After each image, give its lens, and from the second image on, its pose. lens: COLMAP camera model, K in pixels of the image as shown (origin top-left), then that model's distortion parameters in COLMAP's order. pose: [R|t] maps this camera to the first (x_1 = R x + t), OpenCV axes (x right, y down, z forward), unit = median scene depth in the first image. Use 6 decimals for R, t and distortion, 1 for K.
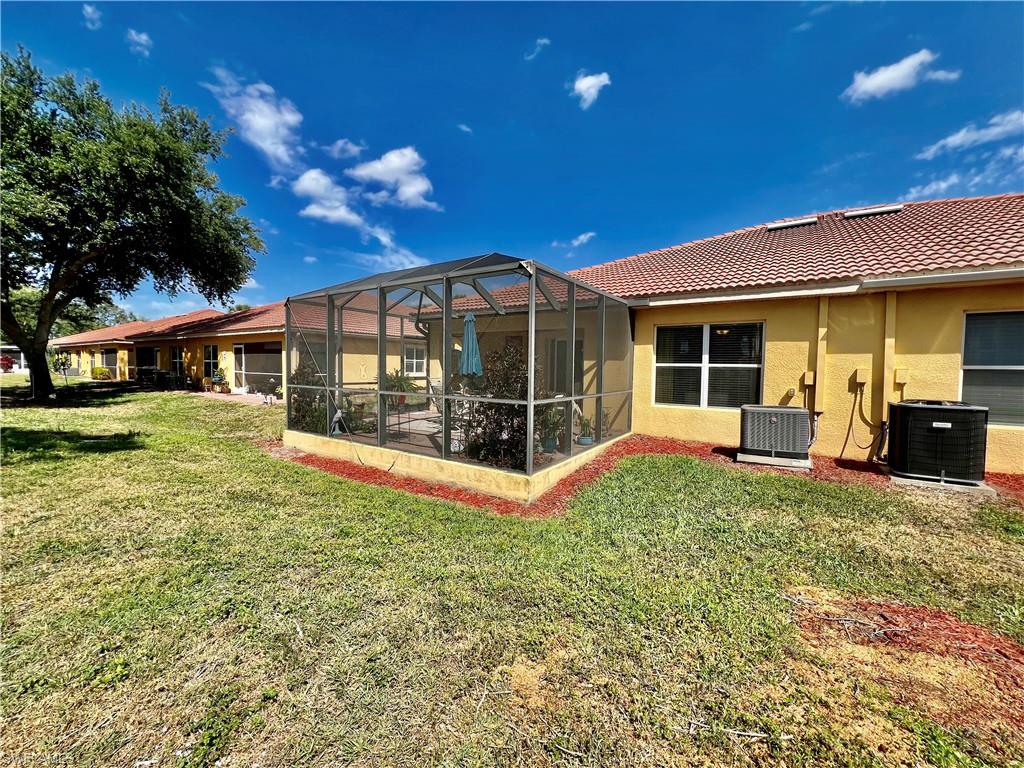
lens RADIAL K [[412.8, 0, 510.4], [0, 412.8, 383.6], [0, 0, 1]] dist [-0.000952, 0.000713]
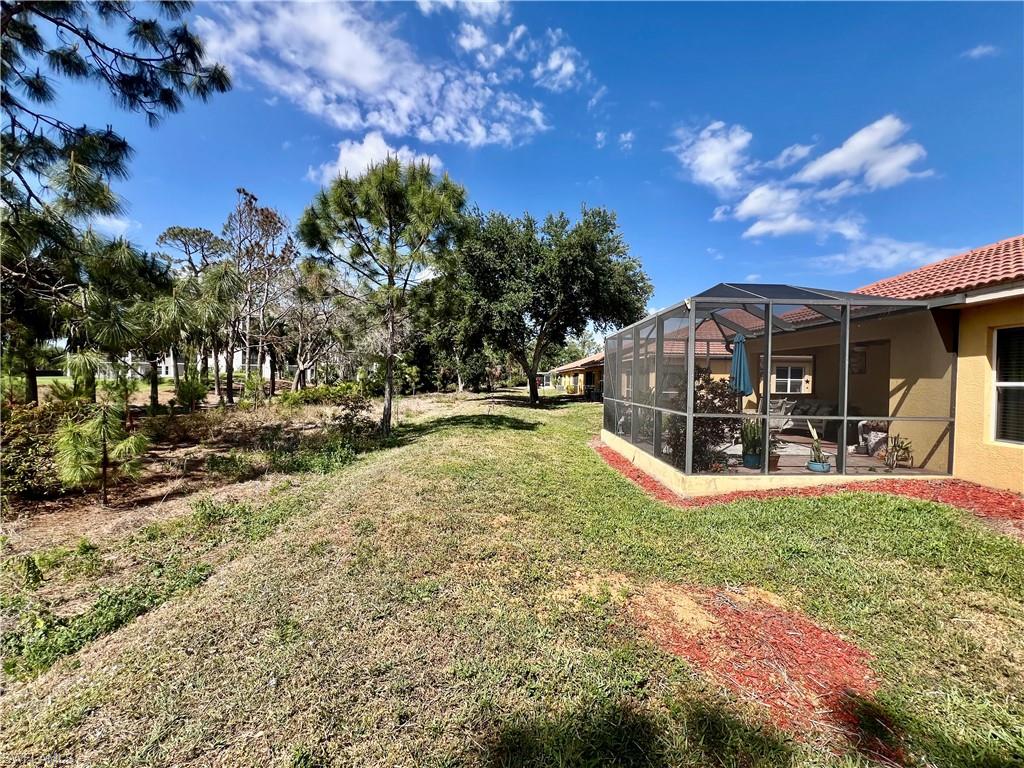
lens RADIAL K [[412.8, 0, 513.7], [0, 412.8, 385.5], [0, 0, 1]] dist [-0.000952, 0.000713]
pose [[0.558417, 0.005689, -0.829541, 0.147067], [-0.041392, 0.998922, -0.021013, 0.001521], [0.828527, 0.046071, 0.558051, -0.018961]]
